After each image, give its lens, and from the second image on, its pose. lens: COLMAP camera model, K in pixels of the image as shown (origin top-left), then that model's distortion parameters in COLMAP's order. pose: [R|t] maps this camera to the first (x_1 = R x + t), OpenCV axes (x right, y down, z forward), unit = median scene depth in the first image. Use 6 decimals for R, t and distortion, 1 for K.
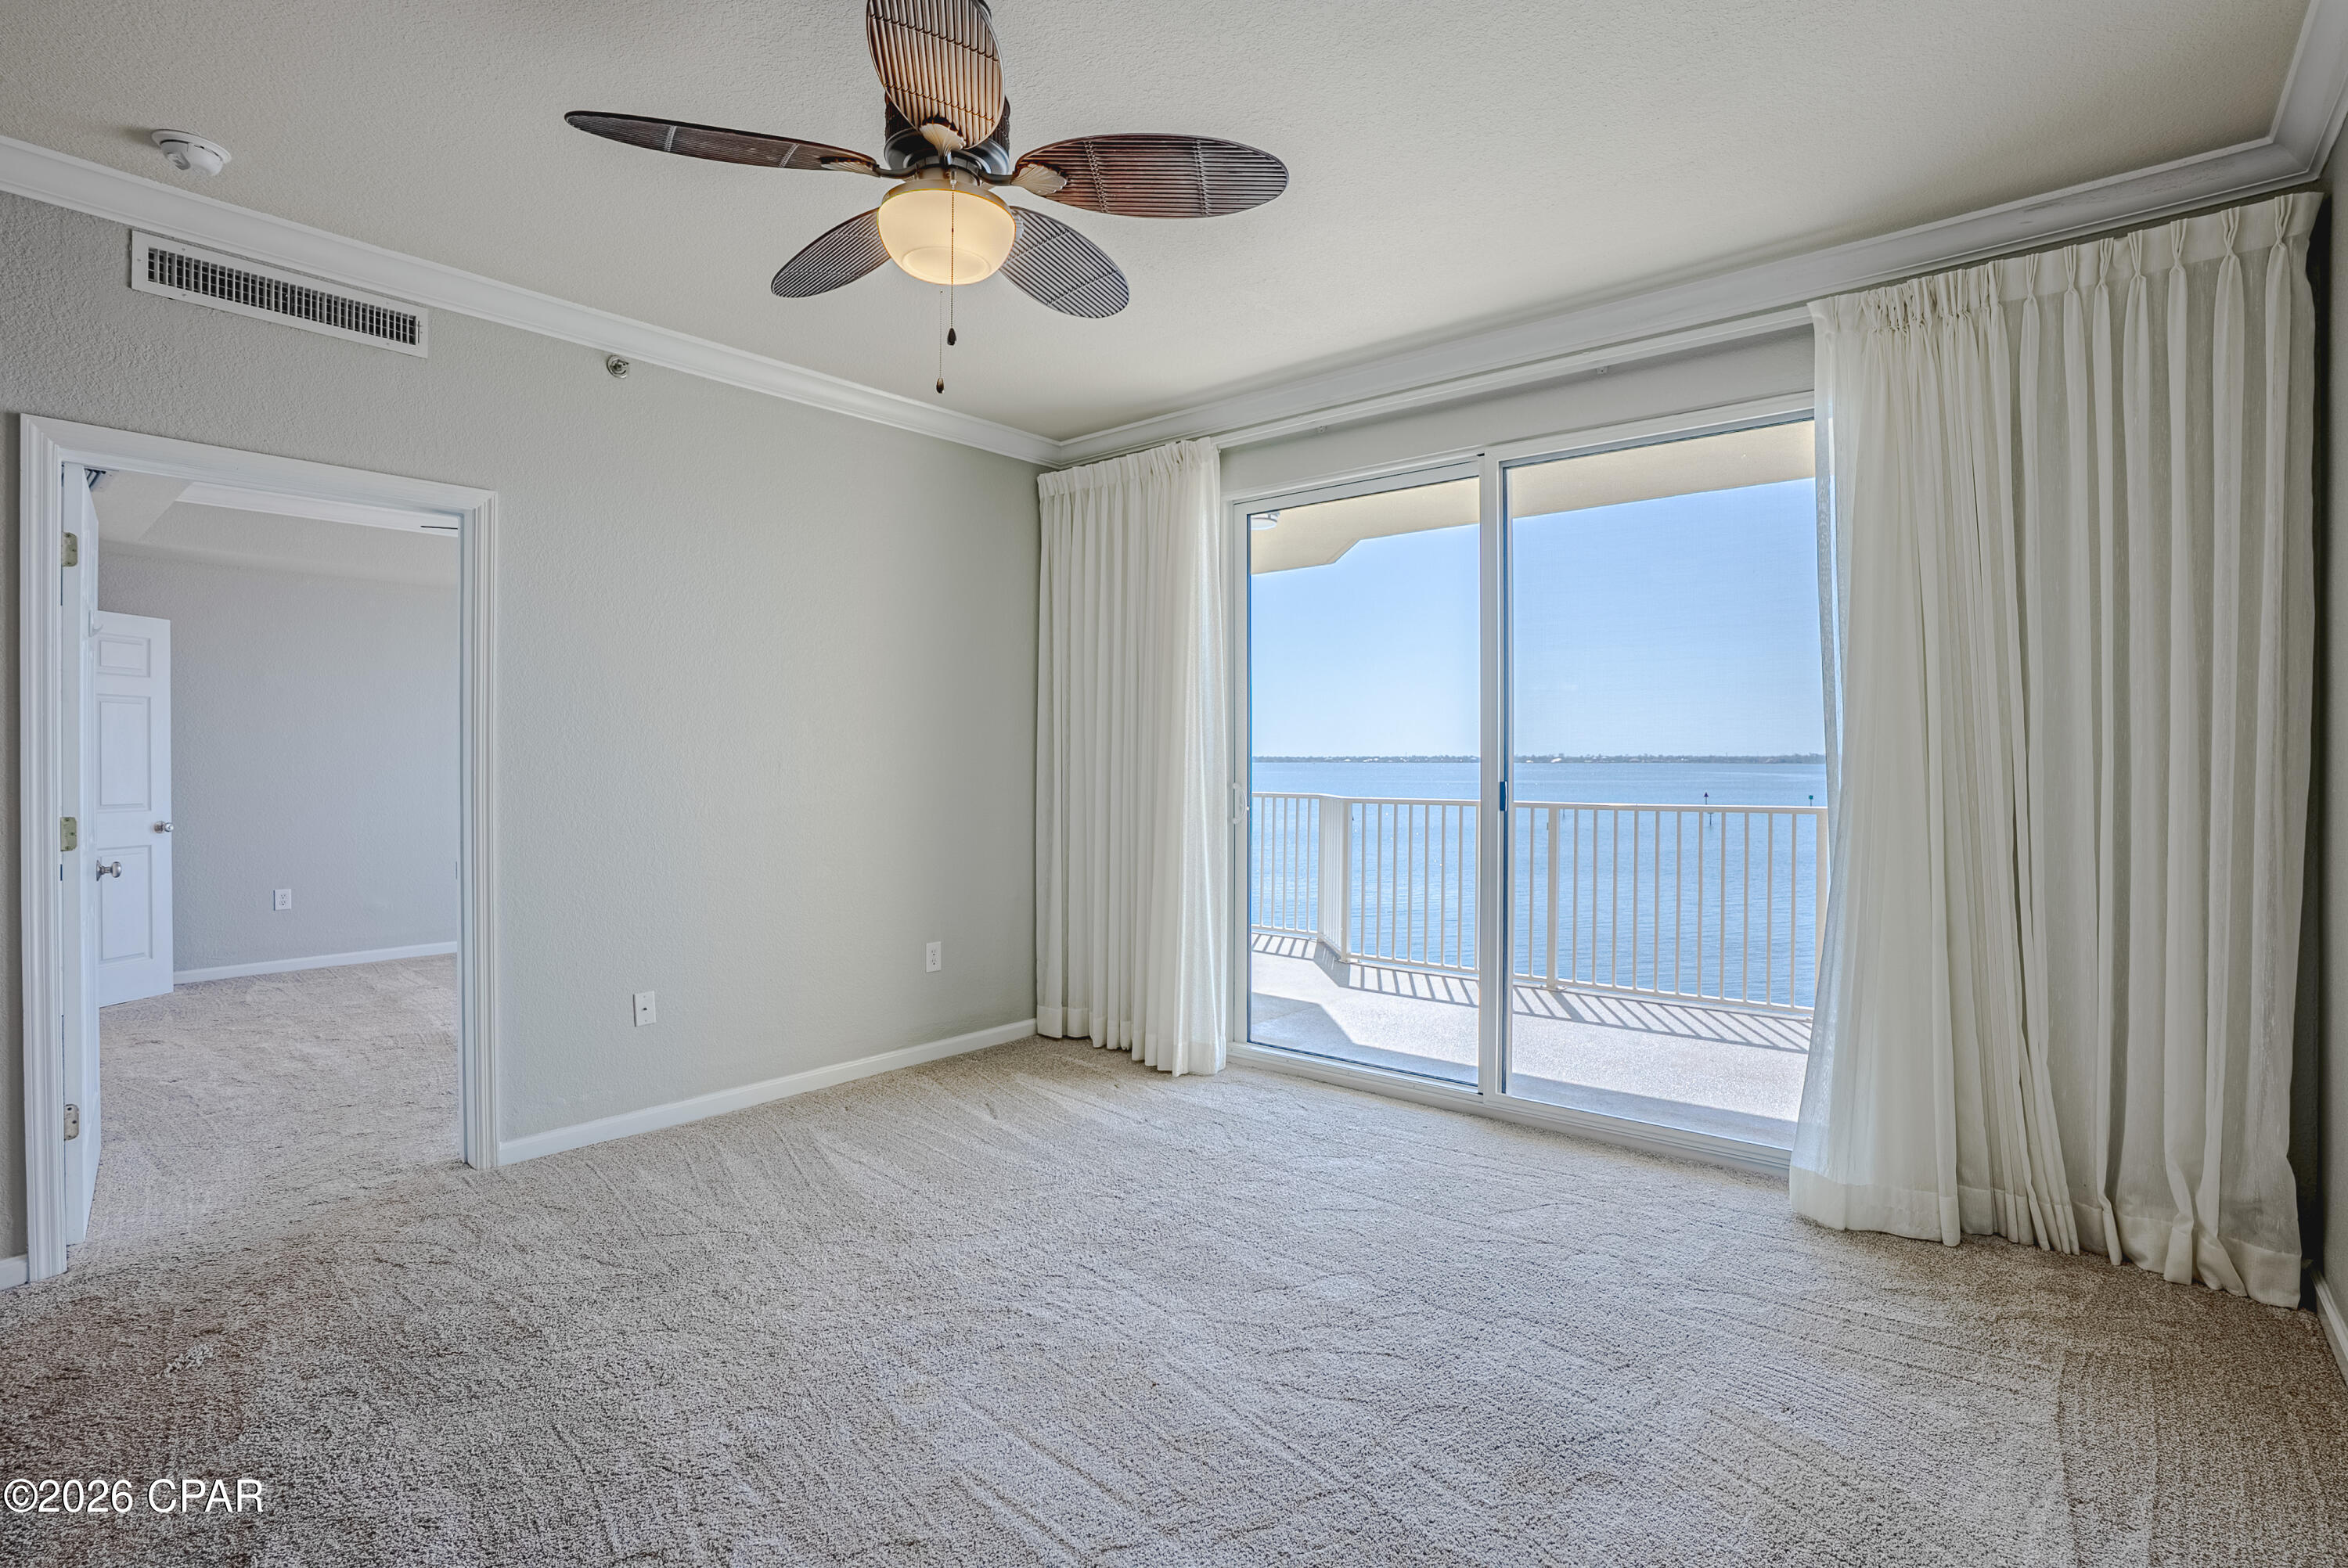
lens RADIAL K [[1113.5, 0, 1172.6], [0, 1113.5, 763.4], [0, 0, 1]] dist [-0.065274, 0.021650]
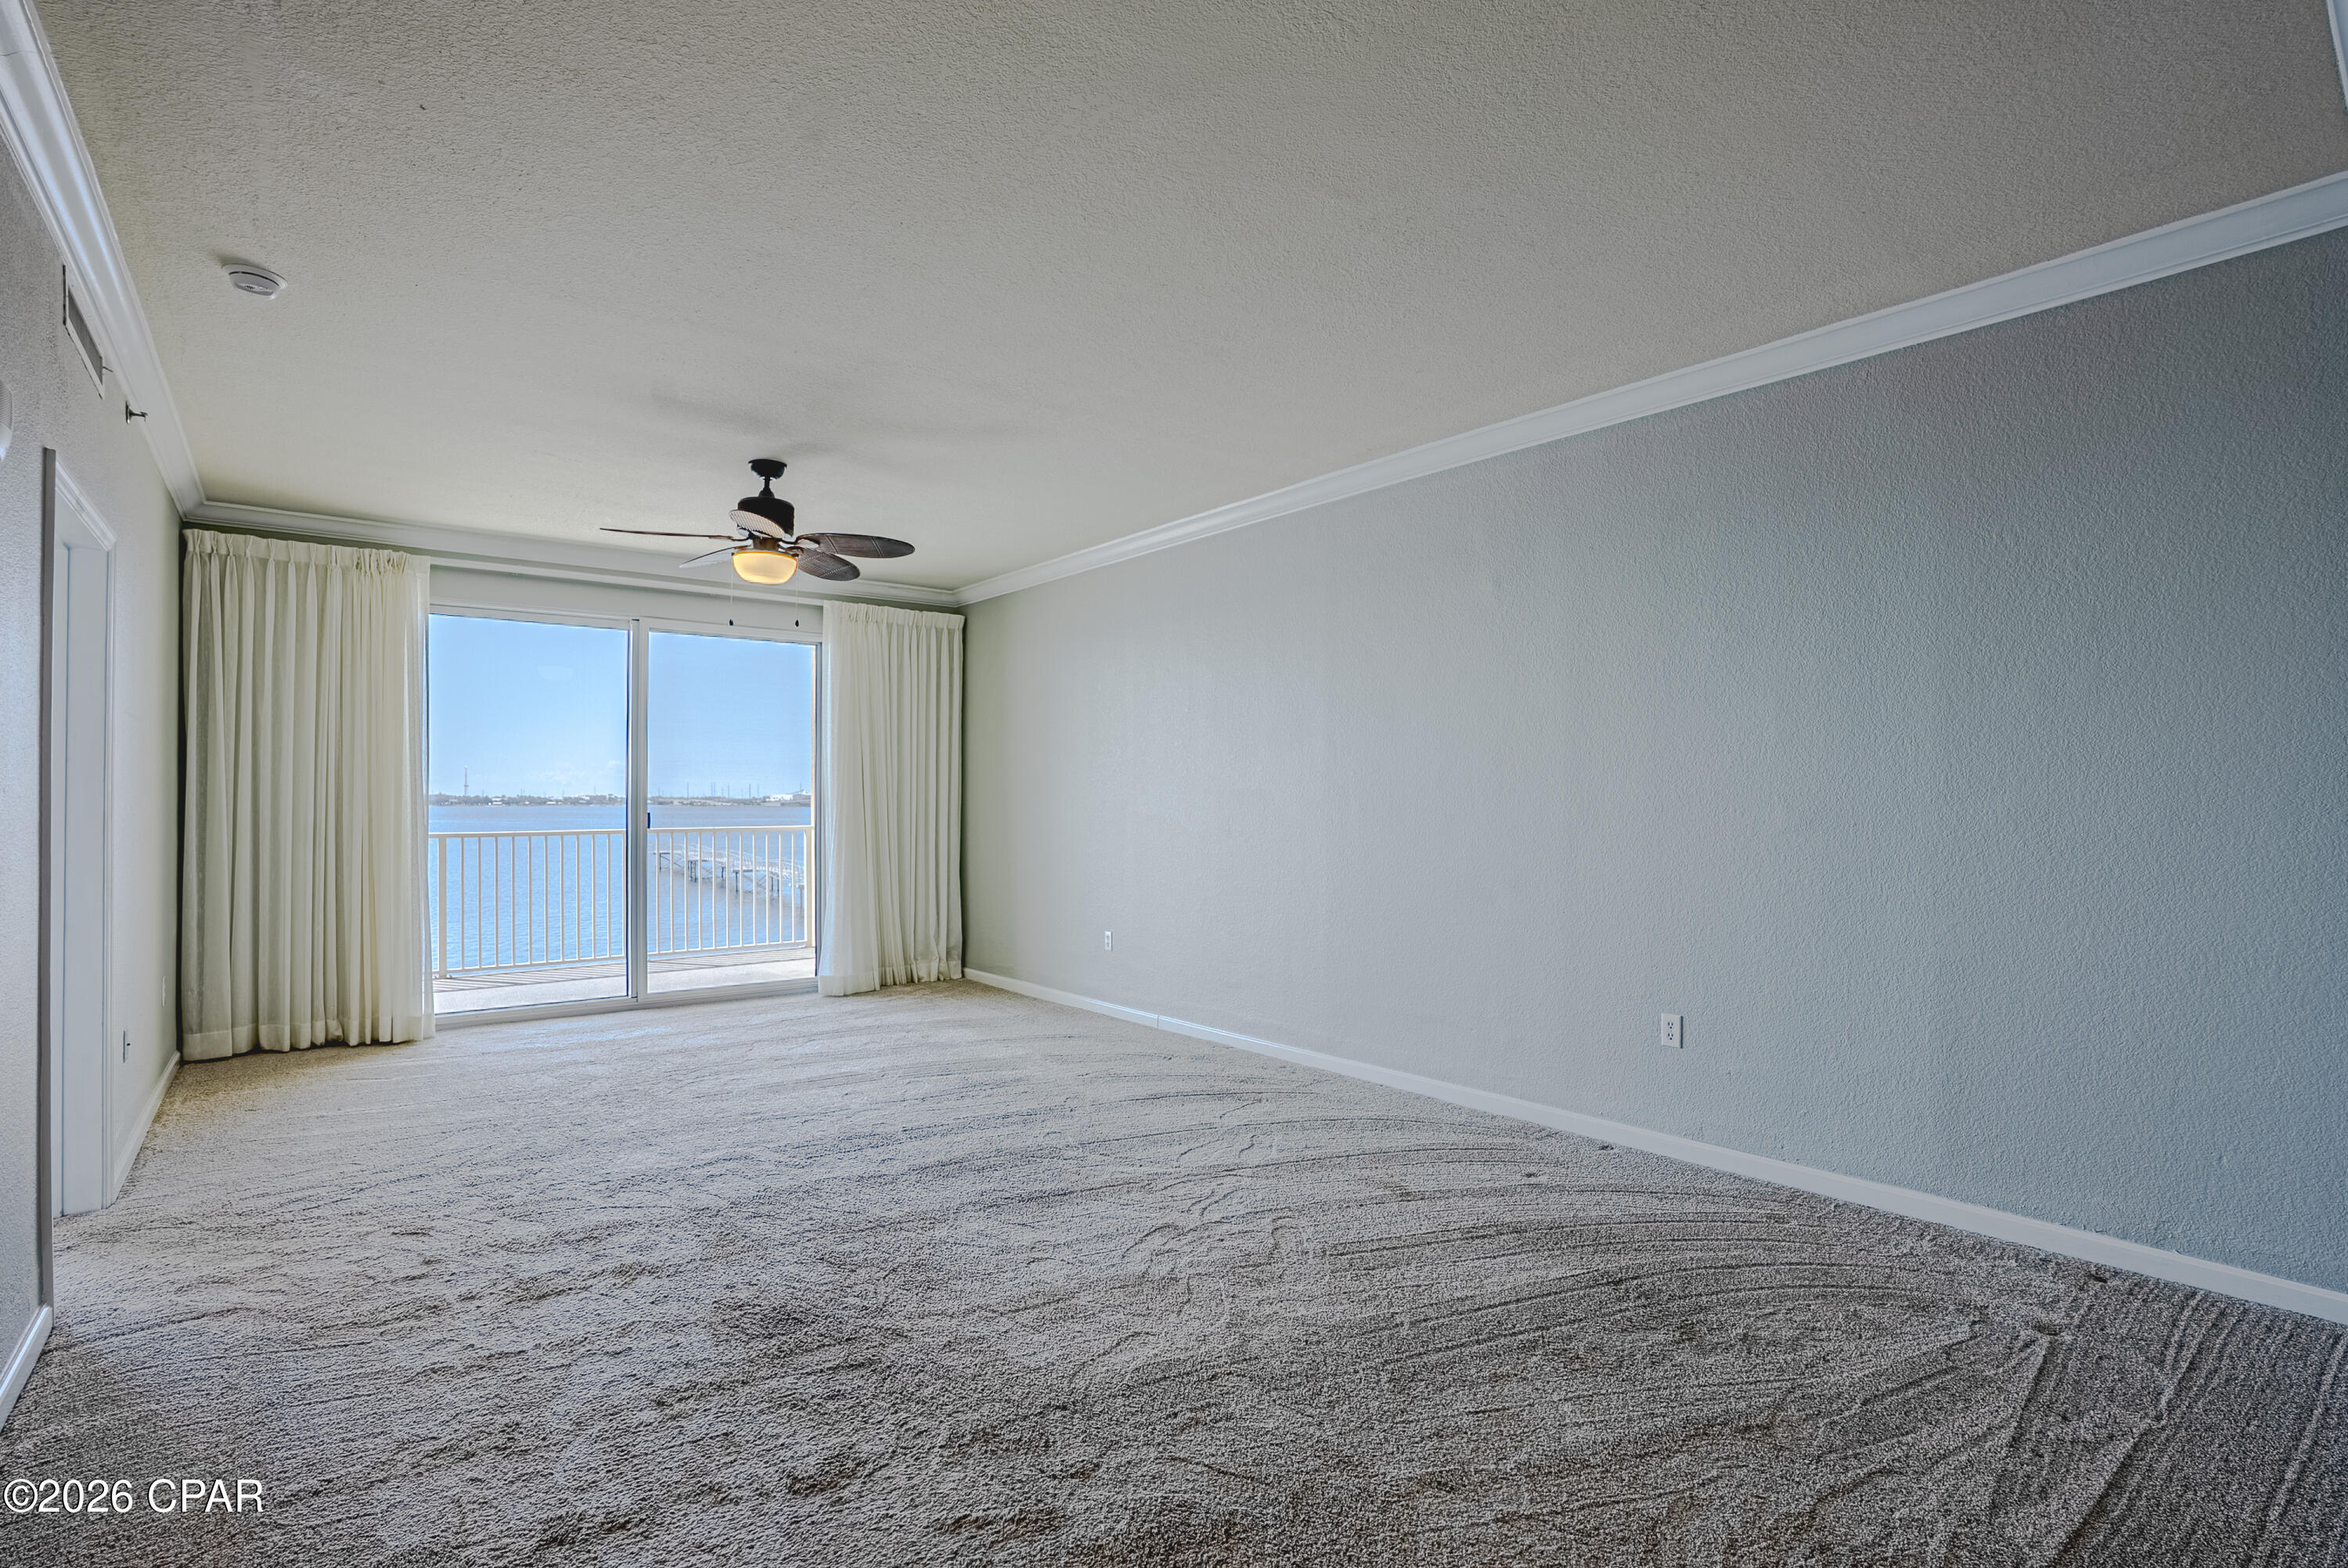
lens RADIAL K [[1113.5, 0, 1180.6], [0, 1113.5, 790.2], [0, 0, 1]] dist [-0.065274, 0.021650]
pose [[0.187613, 0.008257, 0.982208, -1.629955], [0.005006, 0.999944, -0.009362, 0.003117], [-0.982230, 0.006674, 0.187561, -0.189010]]
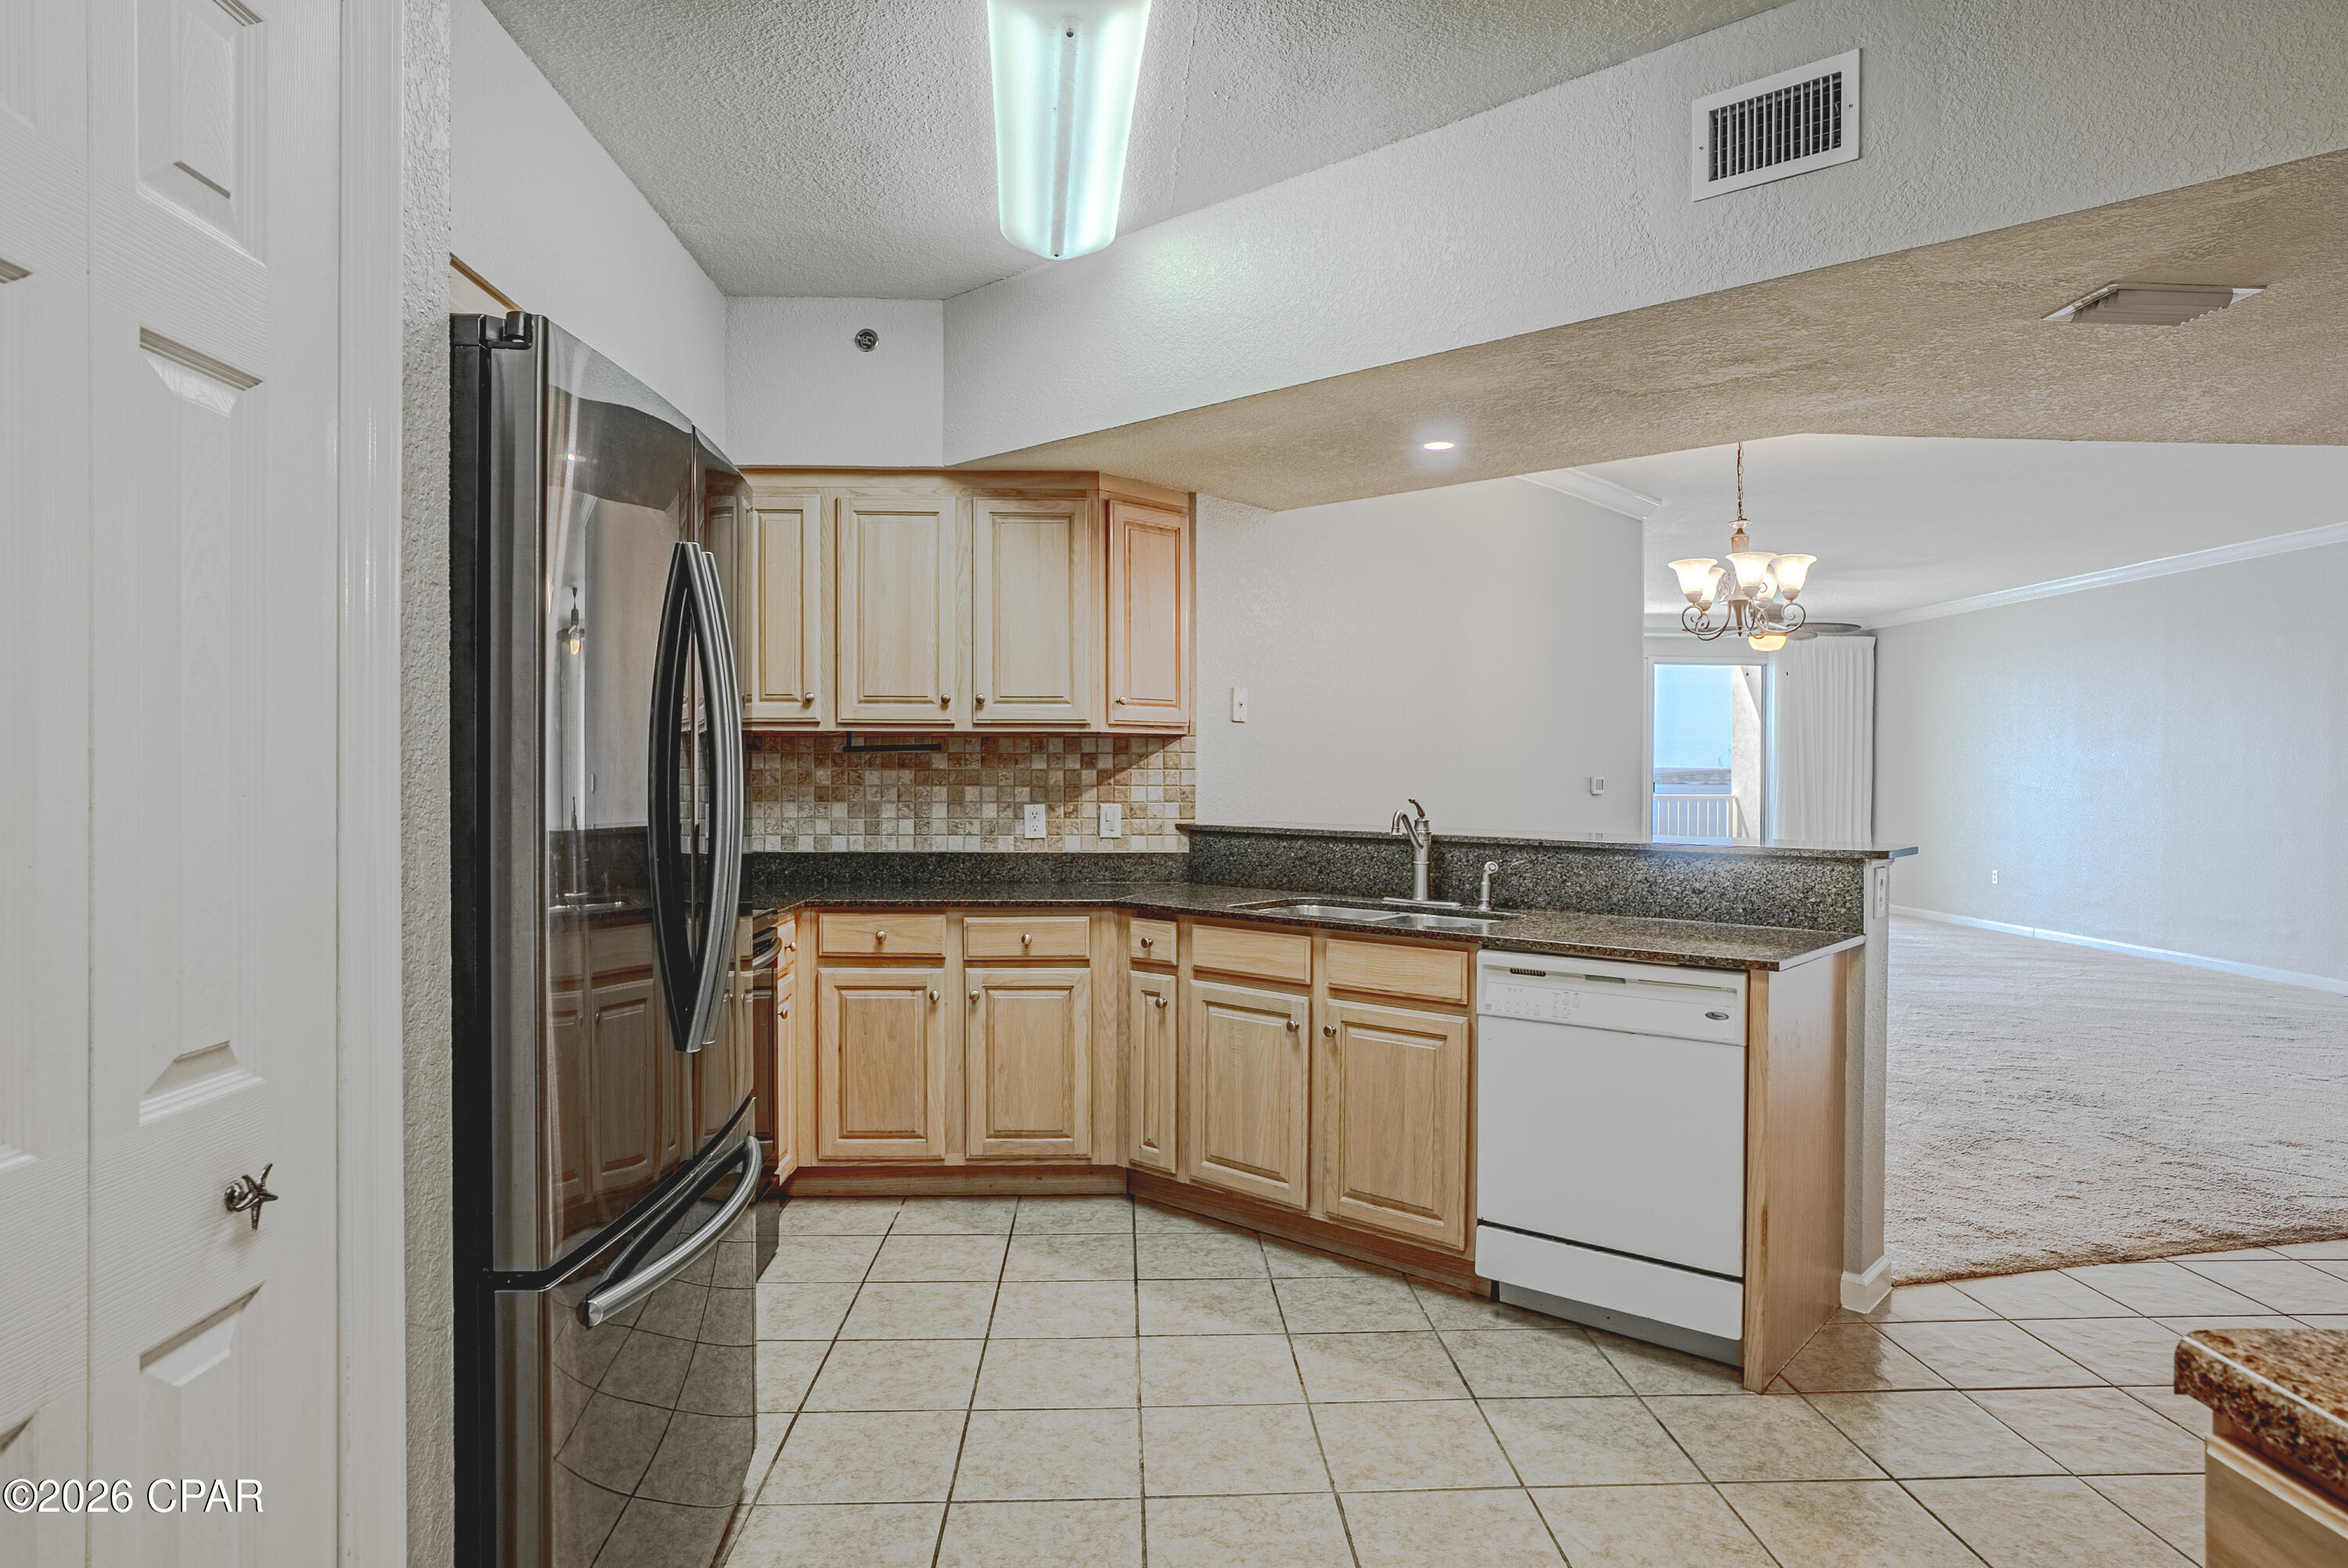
lens RADIAL K [[1361.6, 0, 1180.5], [0, 1361.6, 788.9], [0, 0, 1]] dist [-0.016312, 0.003617]
pose [[0.728004, -0.004392, 0.685559, -3.680763], [-0.001252, 0.999969, 0.007736, 0.010237], [-0.685572, -0.006490, 0.727976, -0.808382]]
